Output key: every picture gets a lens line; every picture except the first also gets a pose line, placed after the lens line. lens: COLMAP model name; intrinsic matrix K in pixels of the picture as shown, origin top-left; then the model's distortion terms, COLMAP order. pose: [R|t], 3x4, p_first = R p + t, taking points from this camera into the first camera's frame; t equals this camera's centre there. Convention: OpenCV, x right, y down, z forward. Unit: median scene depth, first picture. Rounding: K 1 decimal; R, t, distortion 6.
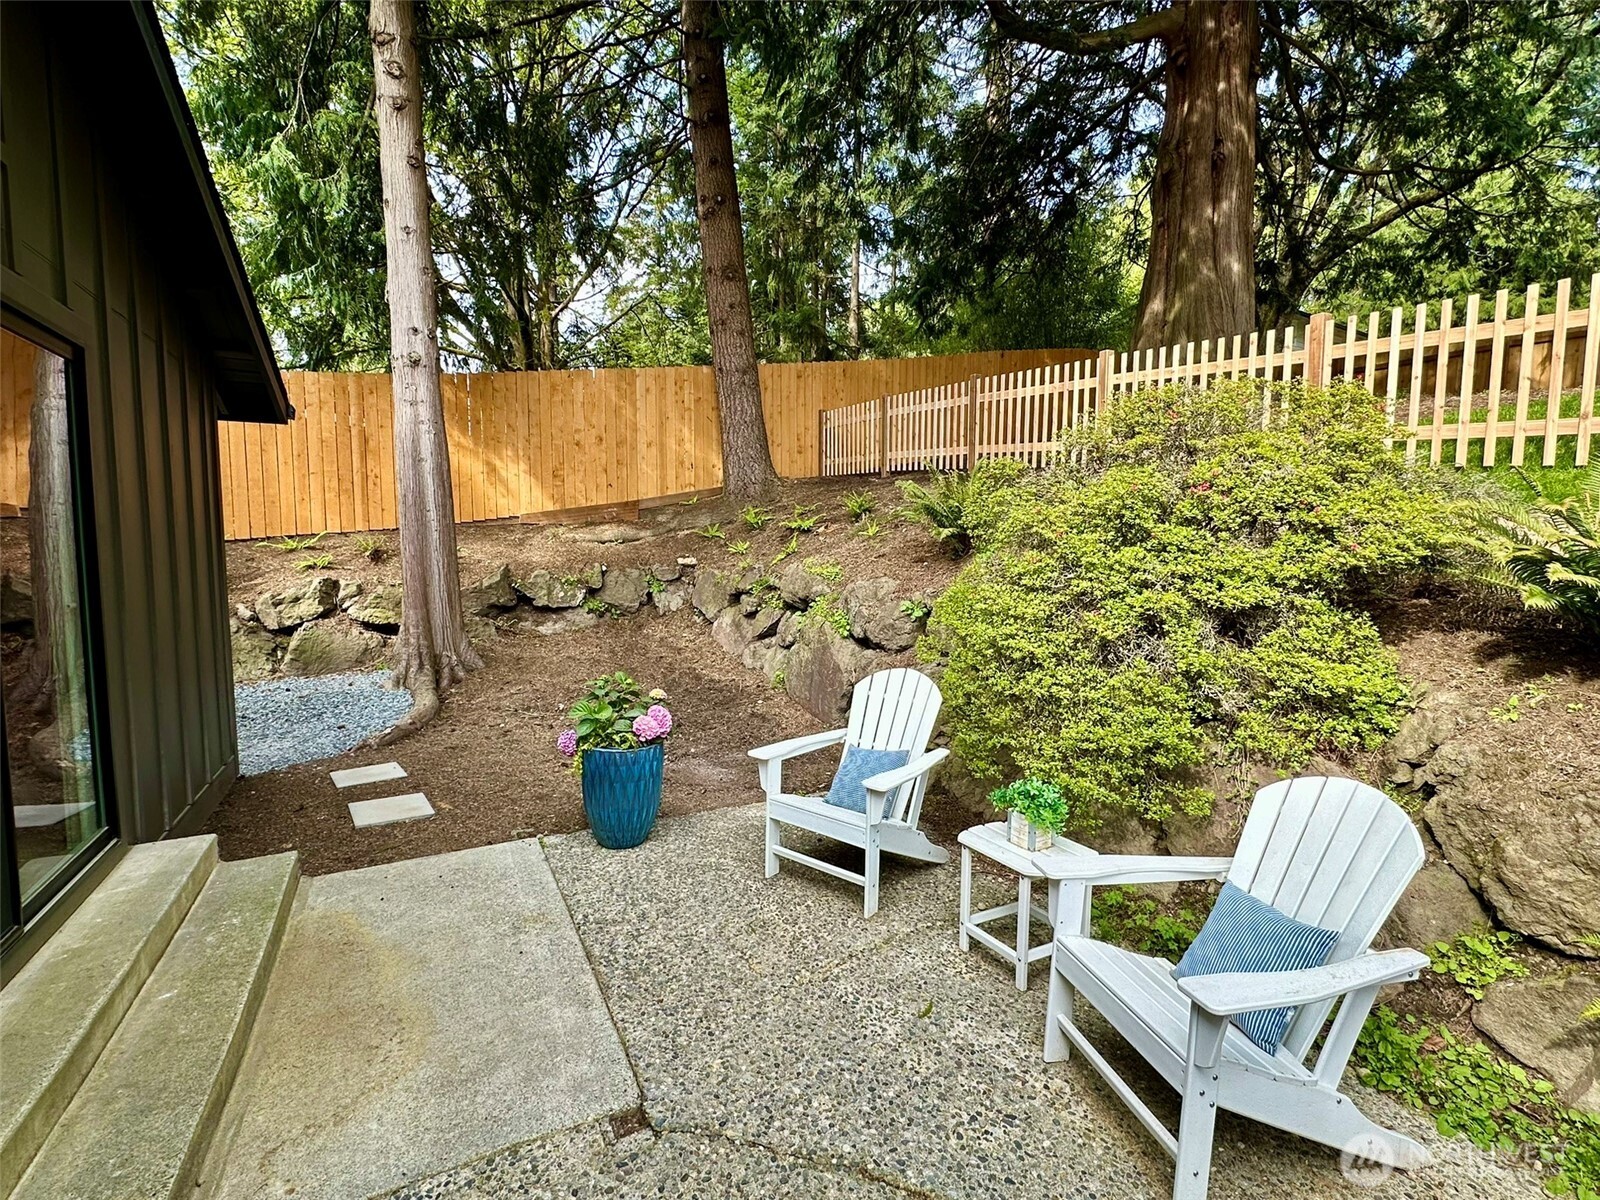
lens RADIAL K [[751.4, 0, 796.3], [0, 751.4, 596.4], [0, 0, 1]] dist [0.021482, 0.000328]
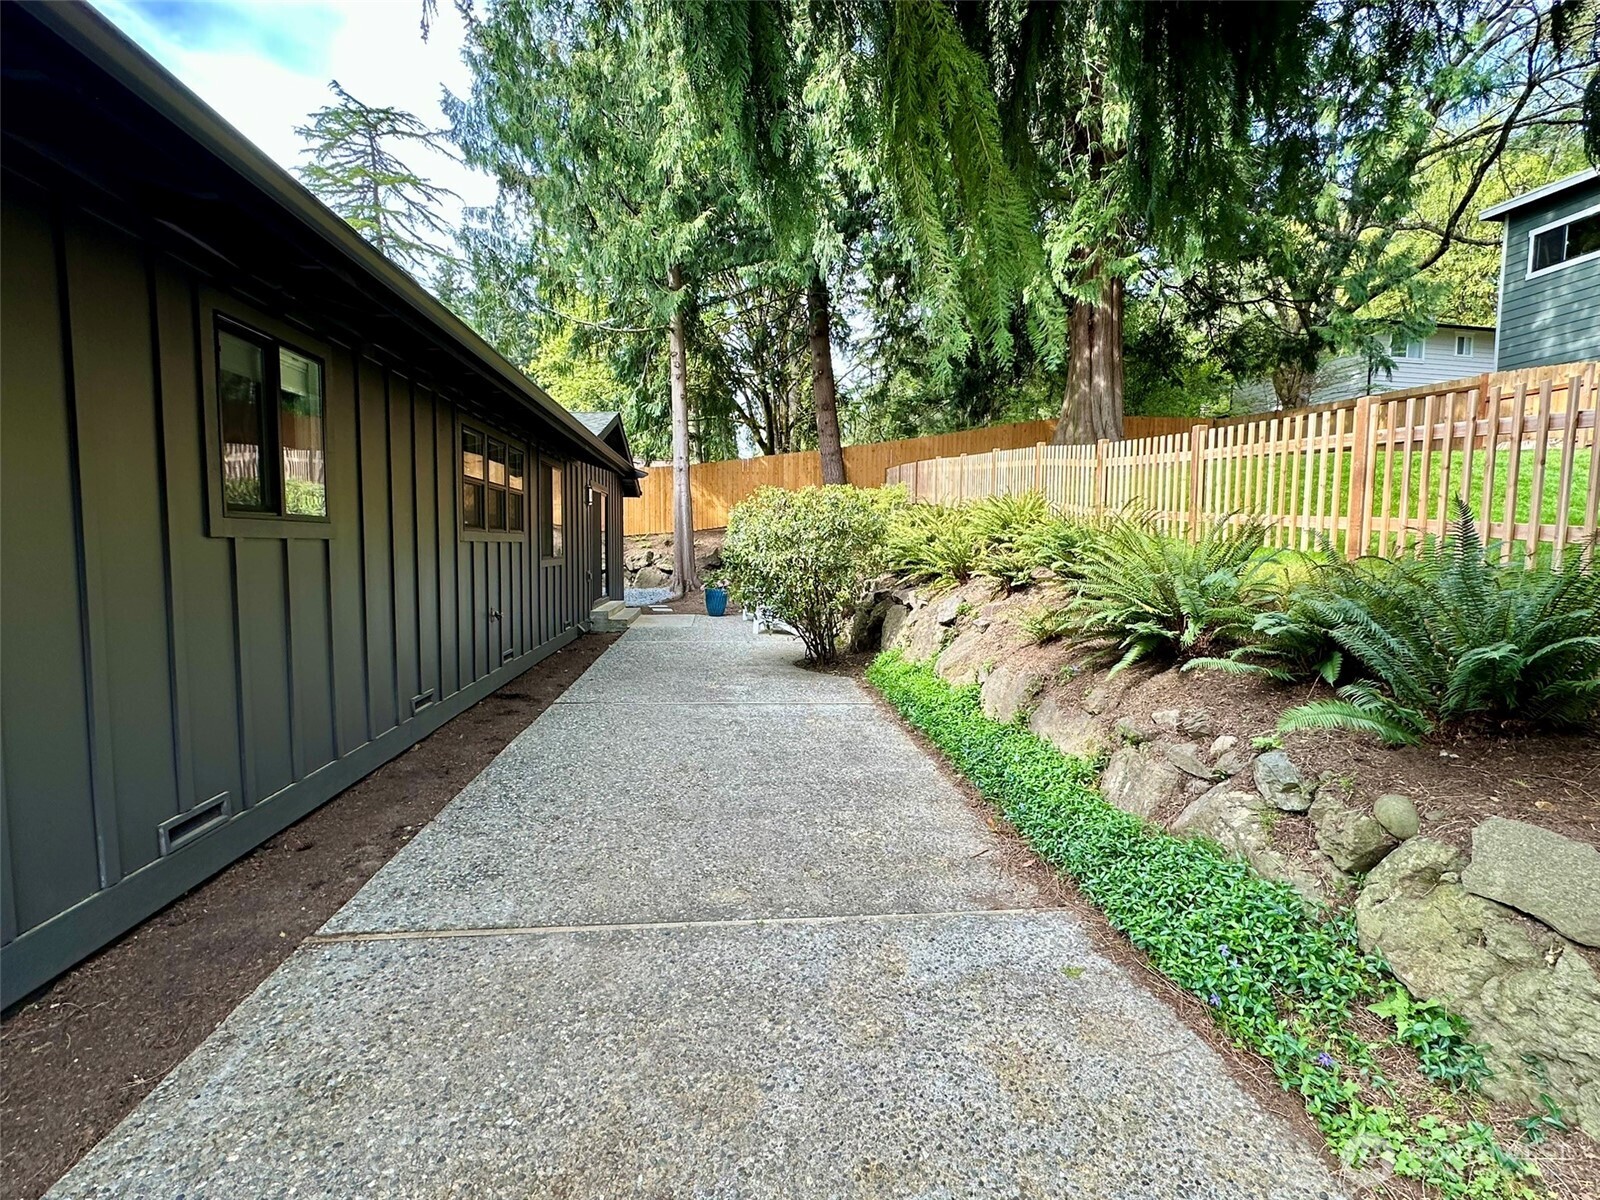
lens RADIAL K [[751.4, 0, 802.4], [0, 751.4, 597.8], [0, 0, 1]] dist [0.021482, 0.000328]
pose [[0.941591, 0.031614, -0.335270, 0.753516], [-0.029354, 0.999499, 0.011809, 0.090496], [0.335476, -0.001278, 0.942048, -1.267881]]
